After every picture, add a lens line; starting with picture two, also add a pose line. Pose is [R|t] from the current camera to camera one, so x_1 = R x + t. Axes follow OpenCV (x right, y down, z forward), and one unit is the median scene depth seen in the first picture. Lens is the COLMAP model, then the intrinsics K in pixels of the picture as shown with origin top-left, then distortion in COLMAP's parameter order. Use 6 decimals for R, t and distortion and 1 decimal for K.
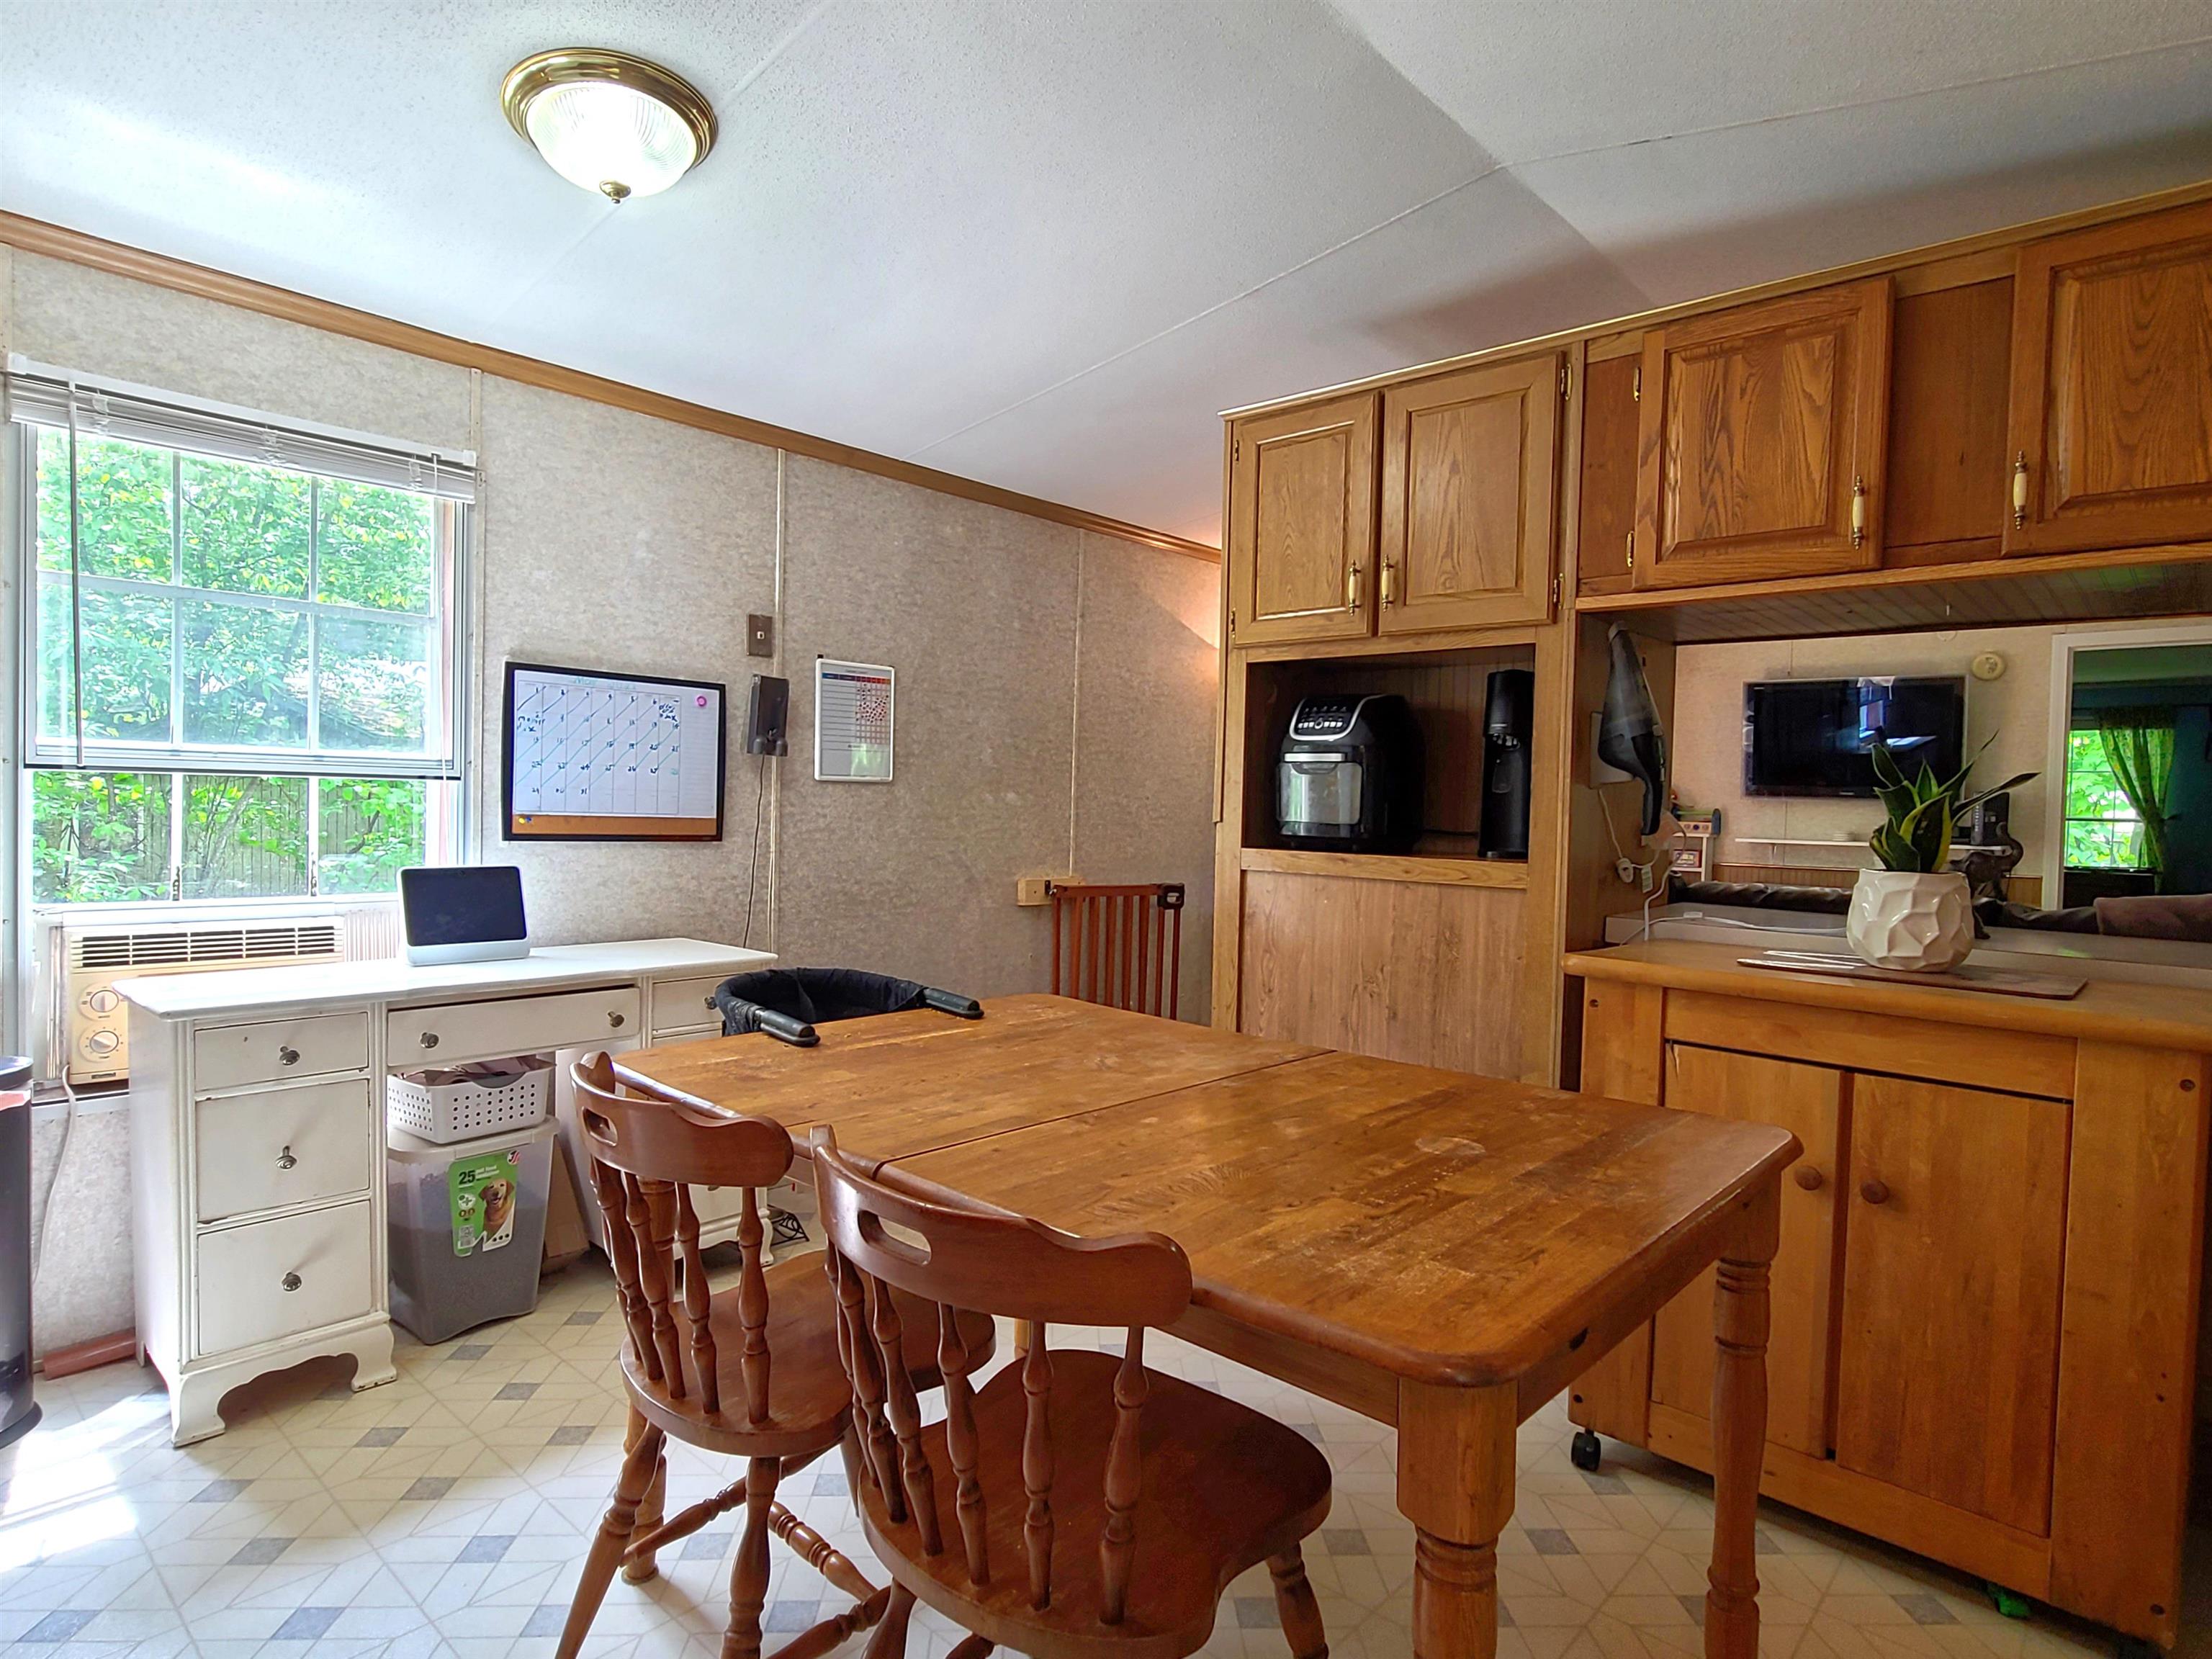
lens RADIAL K [[1189.3, 0, 1109.3], [0, 1189.3, 825.9], [0, 0, 1]] dist [0.002256, -0.000721]
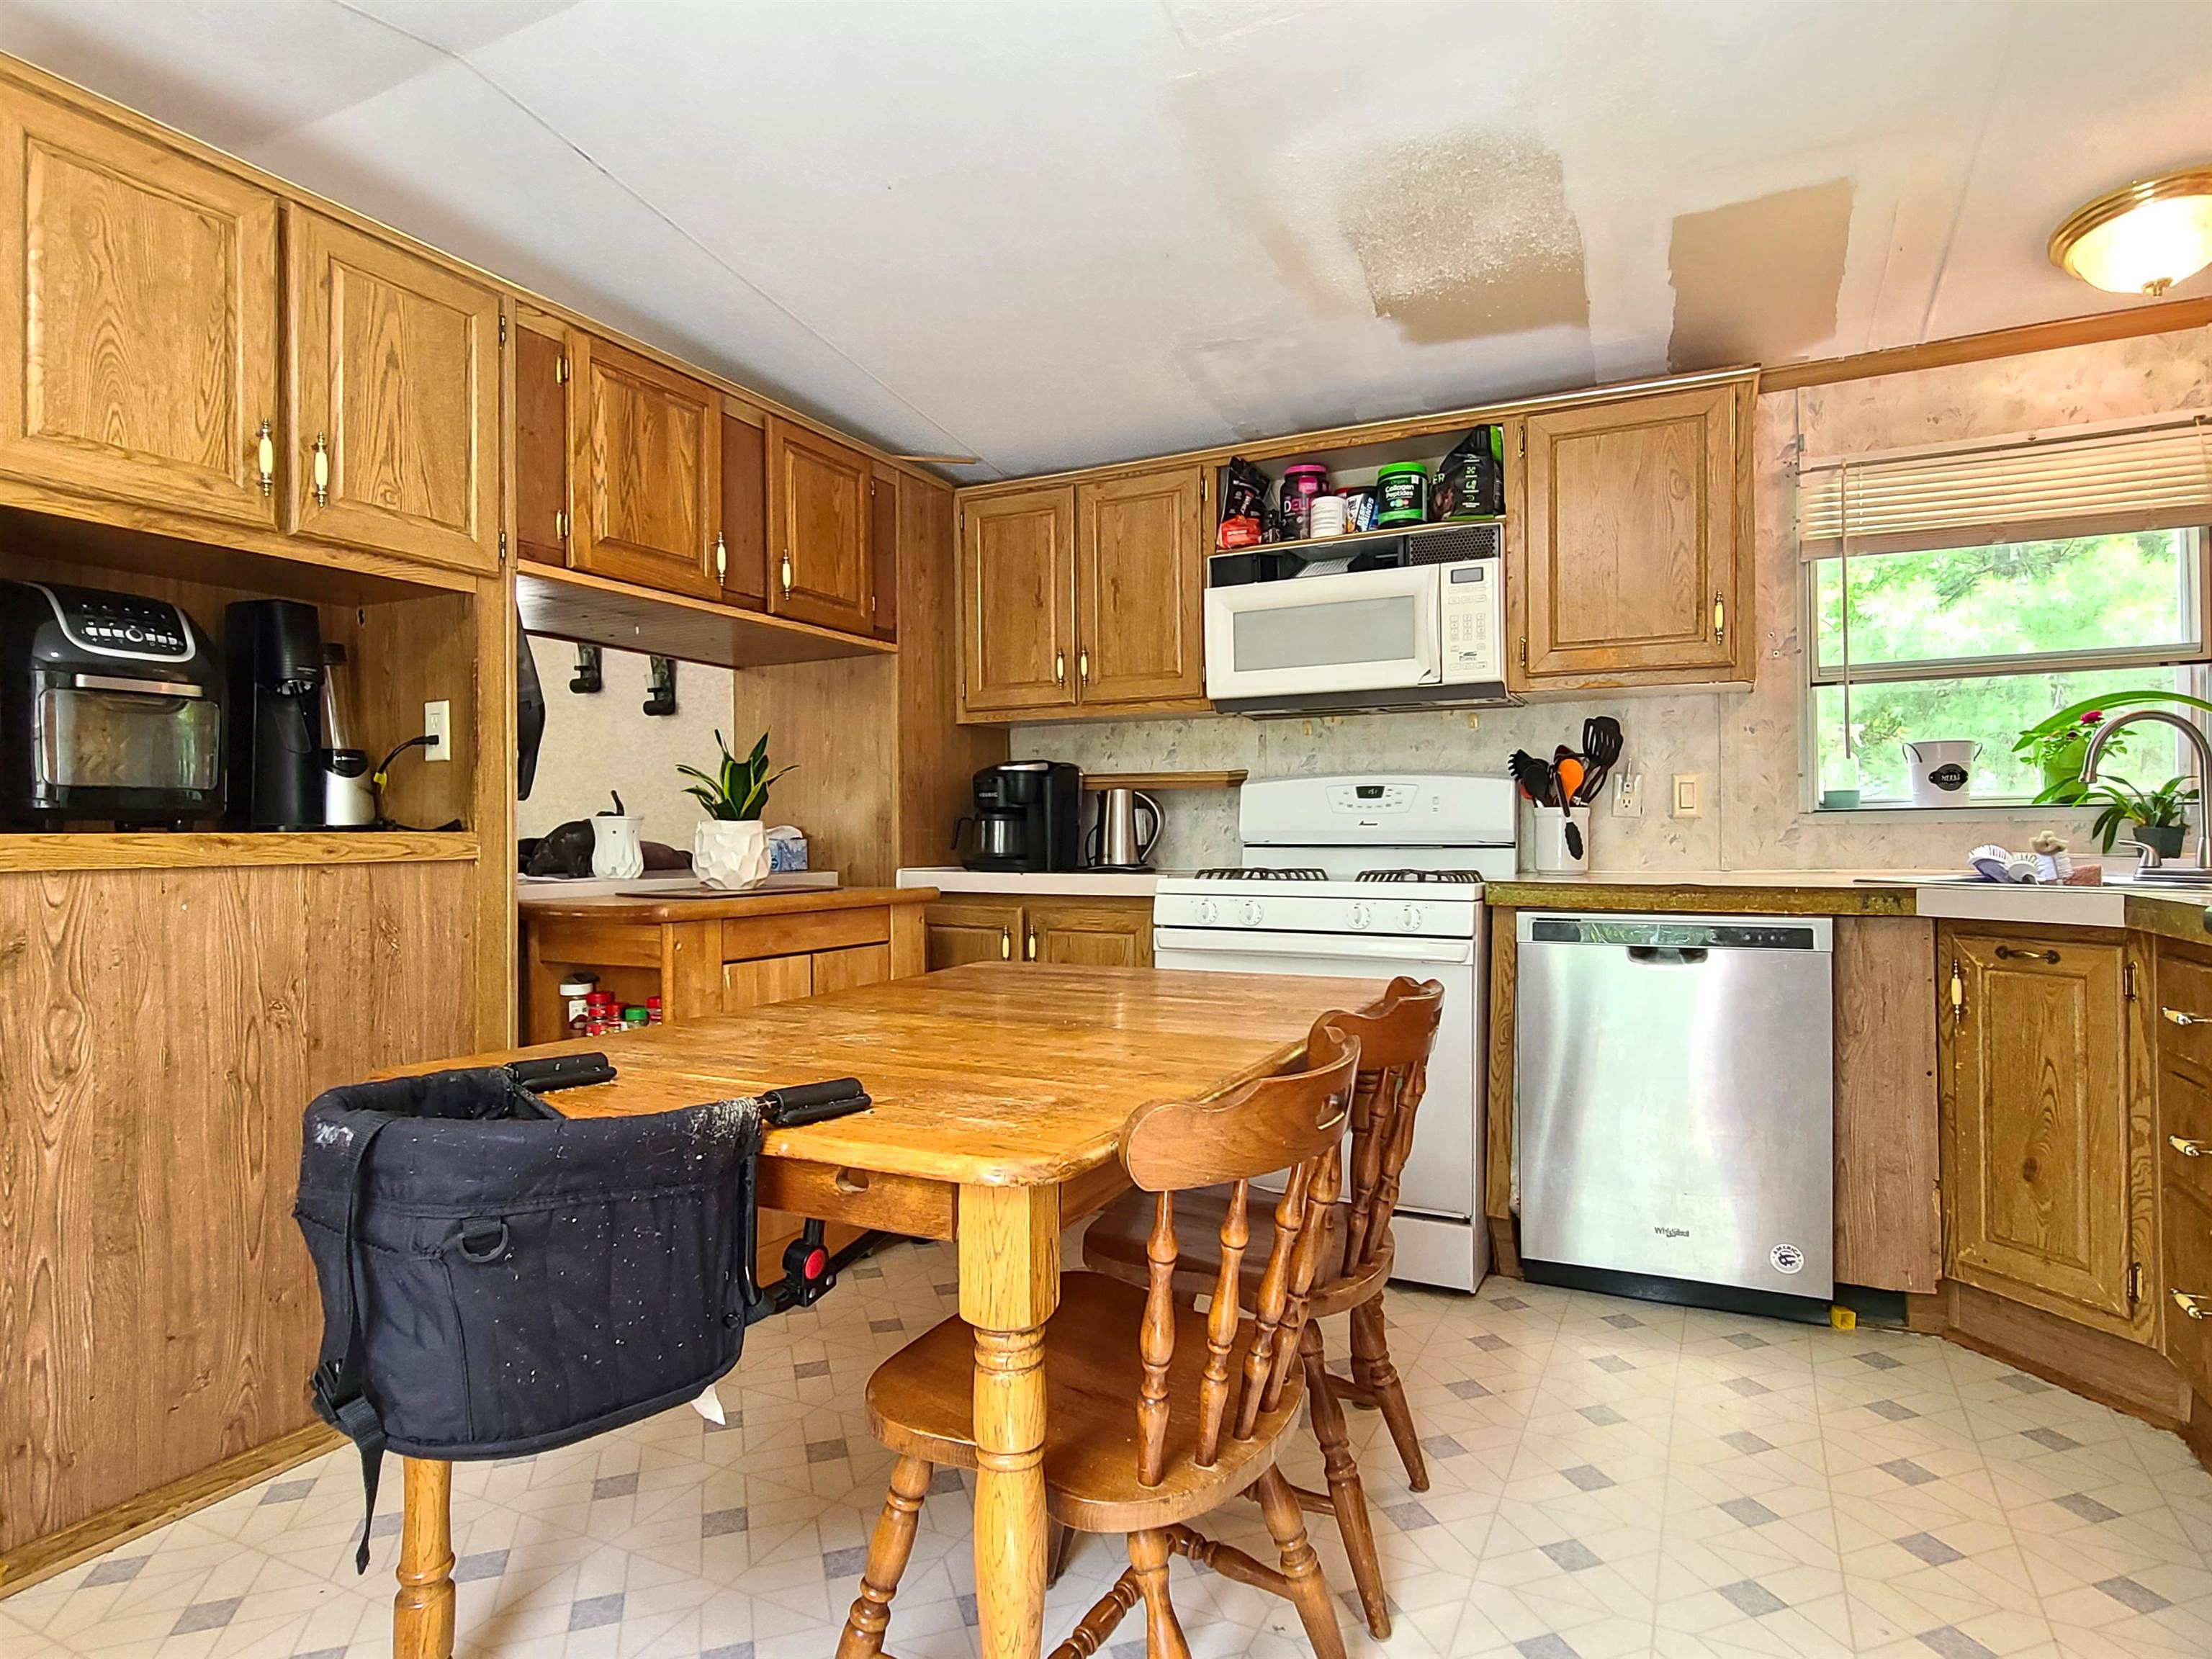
lens RADIAL K [[1189.3, 0, 1111.2], [0, 1189.3, 834.6], [0, 0, 1]] dist [0.002256, -0.000721]
pose [[-0.246100, -0.023519, 0.968959, -0.634382], [0.026000, 0.999186, 0.030856, 0.017403], [-0.968896, 0.032787, -0.245288, 0.713651]]
